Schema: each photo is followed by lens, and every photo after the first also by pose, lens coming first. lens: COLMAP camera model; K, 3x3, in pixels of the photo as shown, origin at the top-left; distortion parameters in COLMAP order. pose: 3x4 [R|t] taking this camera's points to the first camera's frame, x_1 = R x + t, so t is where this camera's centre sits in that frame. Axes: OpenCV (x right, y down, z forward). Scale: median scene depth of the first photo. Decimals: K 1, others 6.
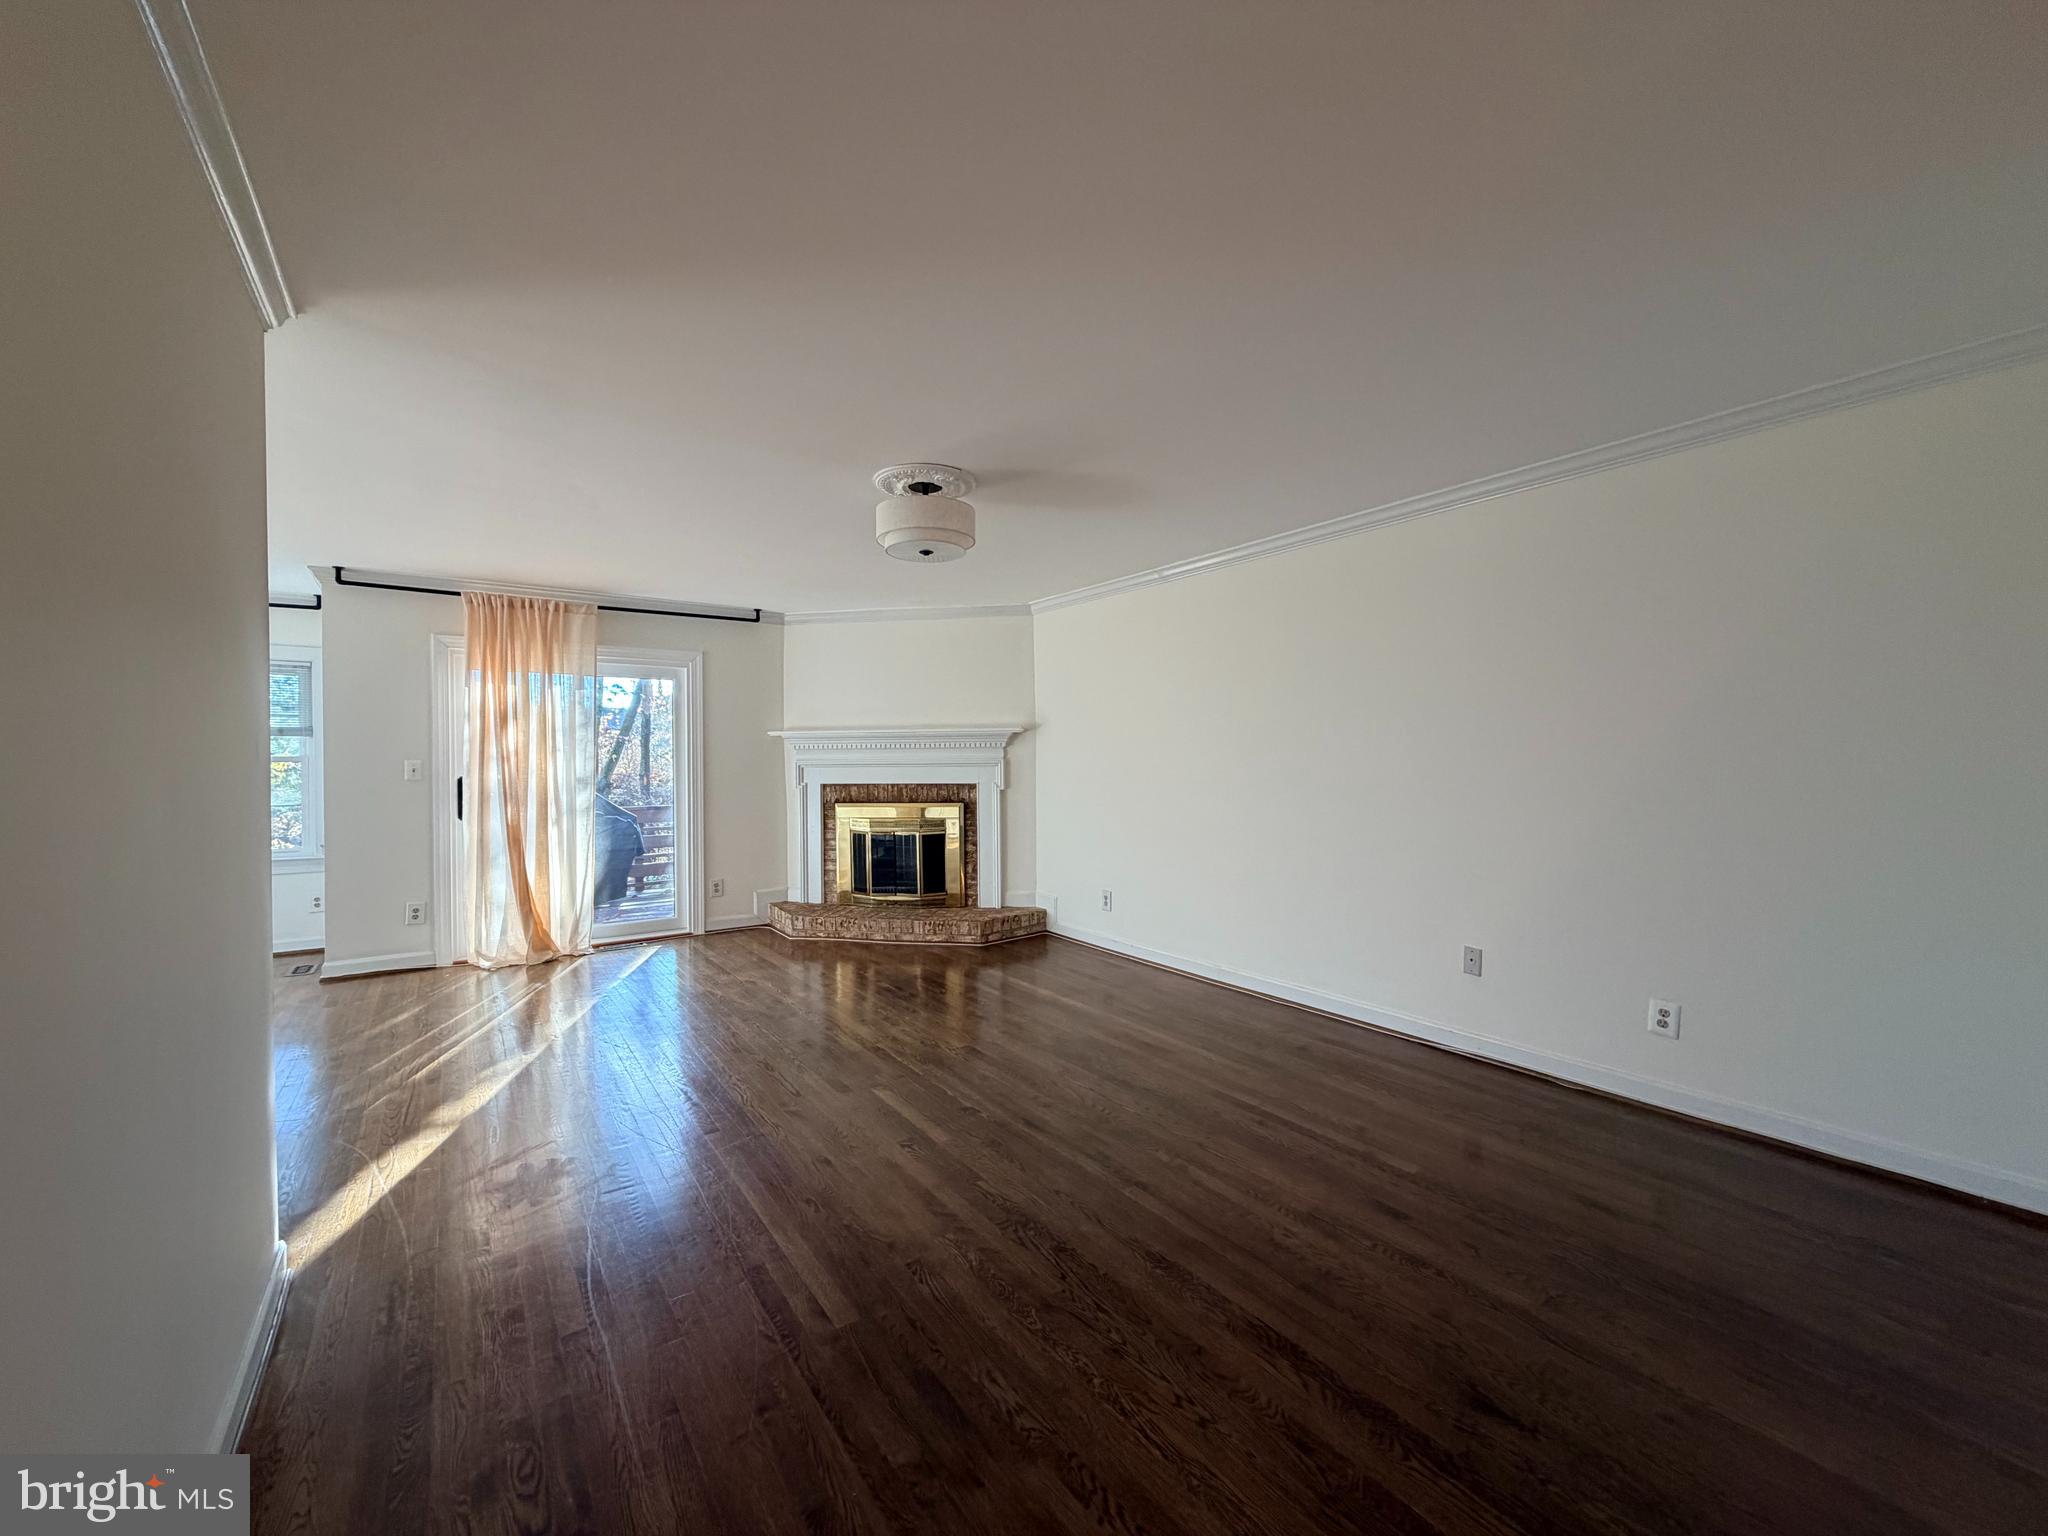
lens RADIAL K [[817.8, 0, 1018.2], [0, 817.8, 765.9], [0, 0, 1]] dist [0.002960, -0.000112]
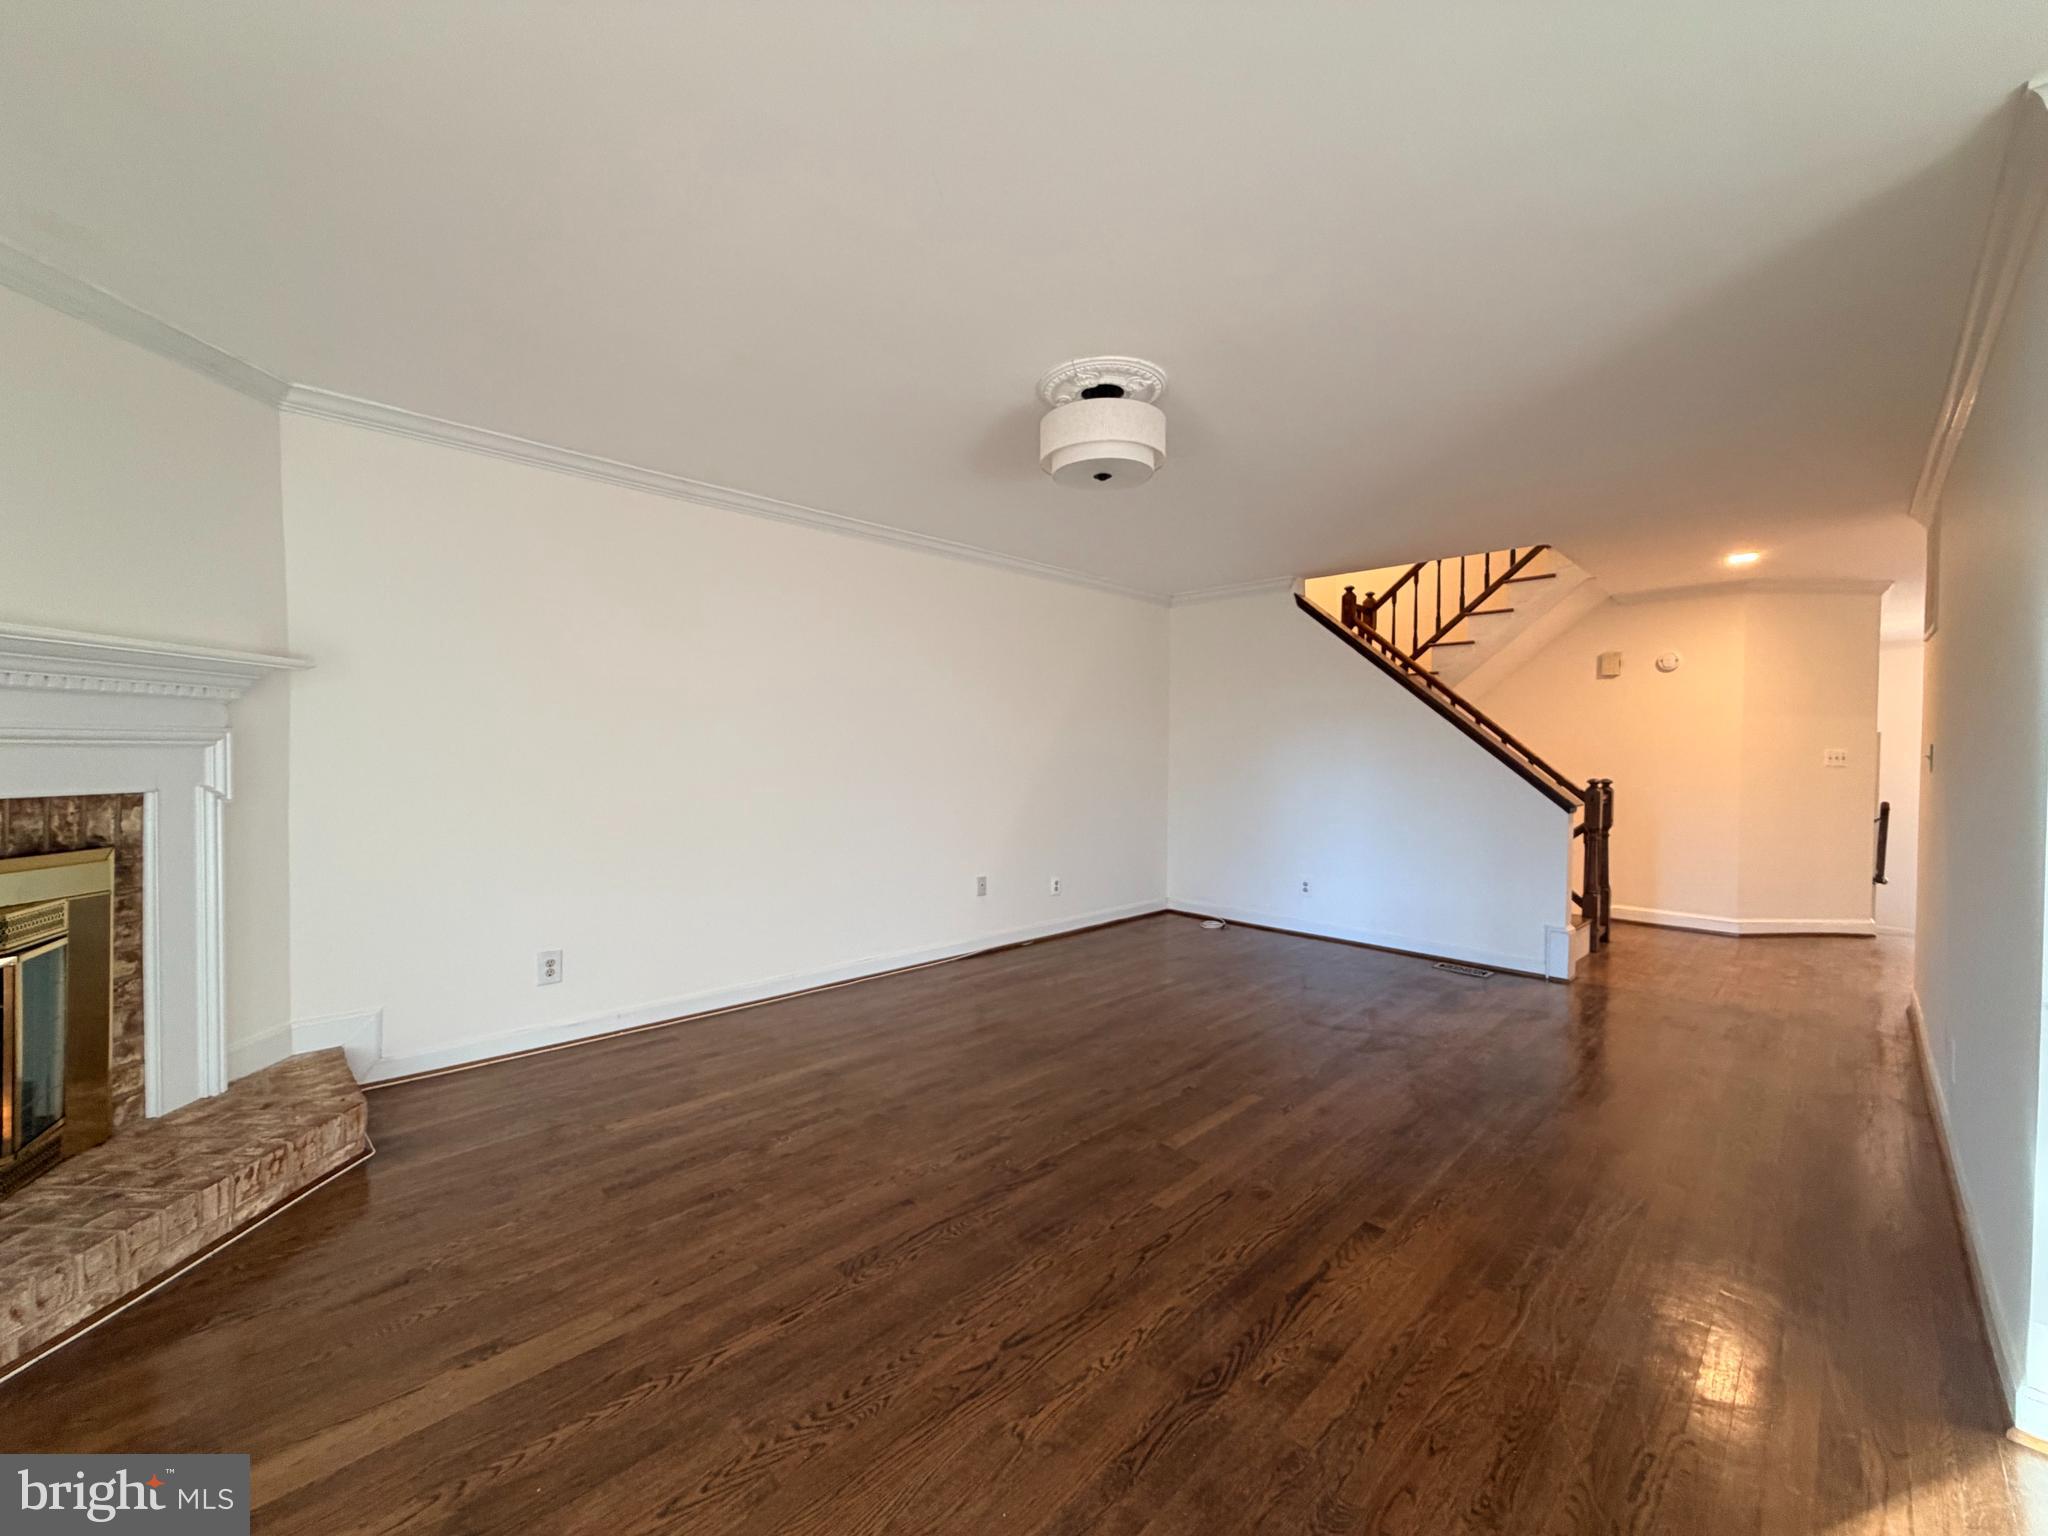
lens RADIAL K [[817.8, 0, 1017.2], [0, 817.8, 766.0], [0, 0, 1]] dist [0.002960, -0.000112]
pose [[-0.168632, -0.016463, 0.985542, -0.499341], [-0.002416, 0.999864, 0.016289, 0.002661], [-0.985676, 0.000366, -0.168649, 0.682972]]
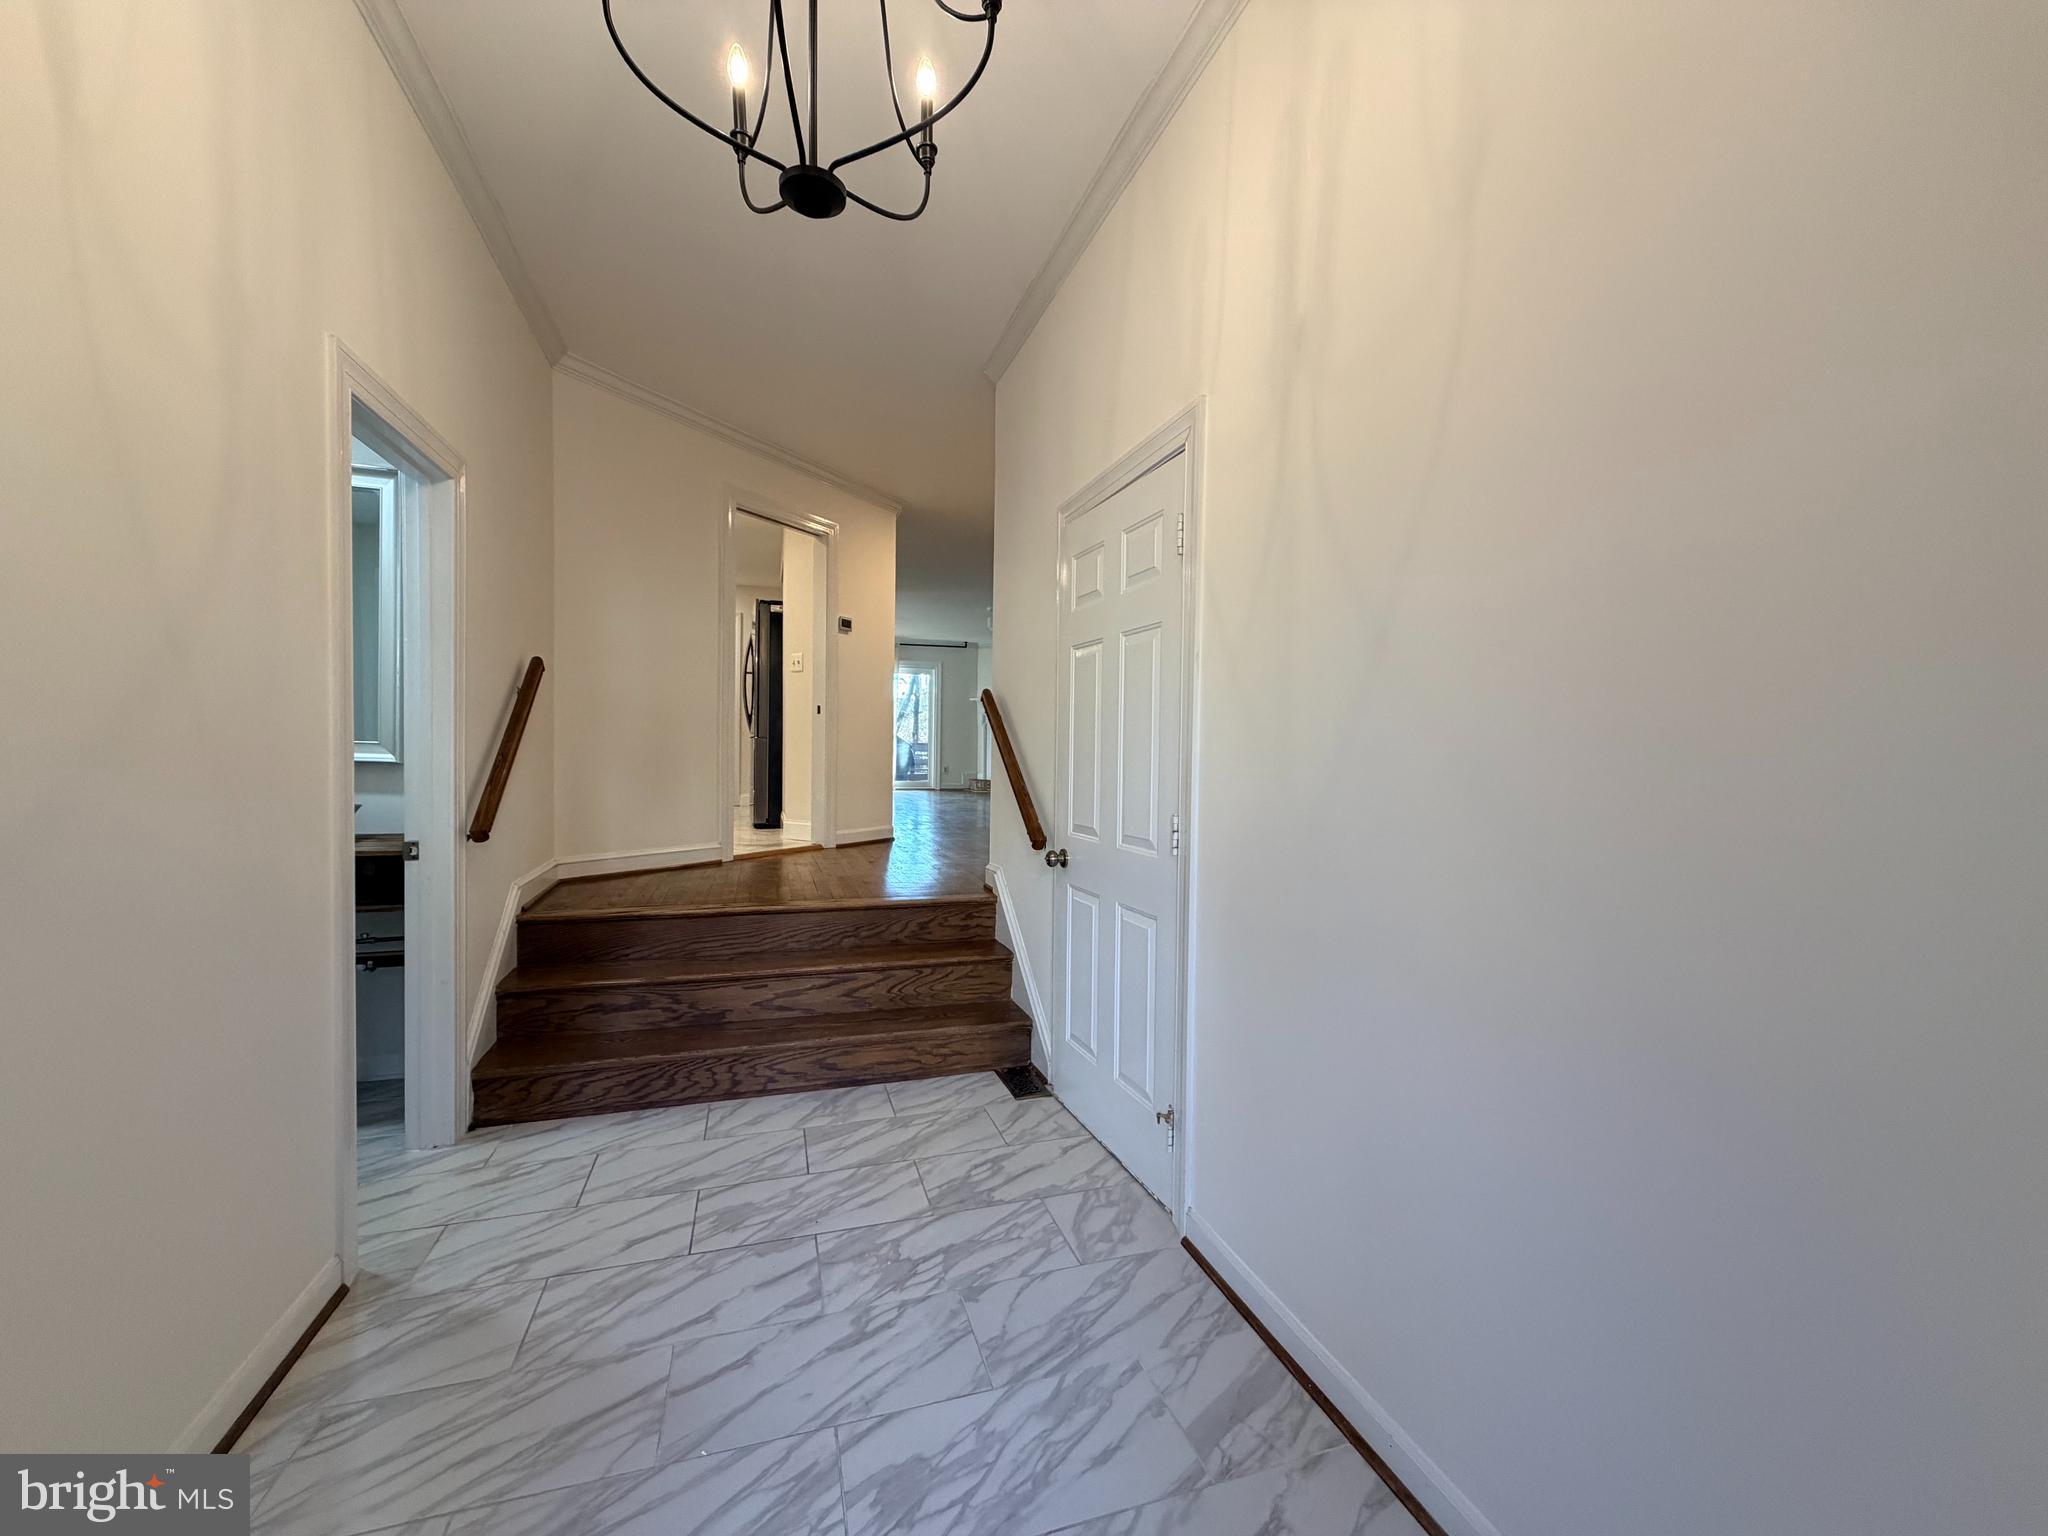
lens RADIAL K [[817.8, 0, 1023.9], [0, 817.8, 762.8], [0, 0, 1]] dist [0.002960, -0.000112]
pose [[0.957122, 0.018314, -0.289105, 0.478848], [-0.016450, 0.999825, 0.008878, 0.110888], [0.289218, -0.003742, 0.957256, -1.072055]]
